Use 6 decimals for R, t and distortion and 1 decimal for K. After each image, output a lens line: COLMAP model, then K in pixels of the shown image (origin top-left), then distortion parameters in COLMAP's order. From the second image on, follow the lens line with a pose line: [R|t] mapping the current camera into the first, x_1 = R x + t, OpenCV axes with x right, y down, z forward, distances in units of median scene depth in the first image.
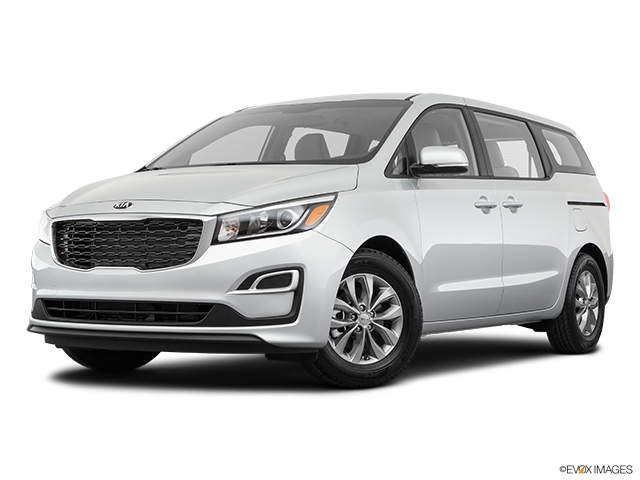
lens RADIAL K [[1083.0, 0, 318.5], [0, 1083.0, 236.1], [0, 0, 1]] dist [-0.000215, 0.000000]
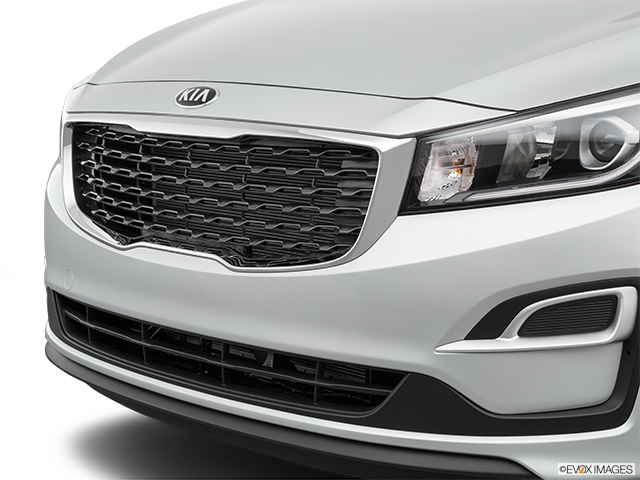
lens RADIAL K [[1303.0, 0, 320.4], [0, 1303.0, 242.1], [0, 0, 1]] dist [-0.016416, 0.000000]
pose [[0.970063, 0.031036, -0.240862, -0.016057], [0.010376, 0.985598, 0.168787, -0.056638], [0.242632, -0.166234, 0.955770, 0.537994]]
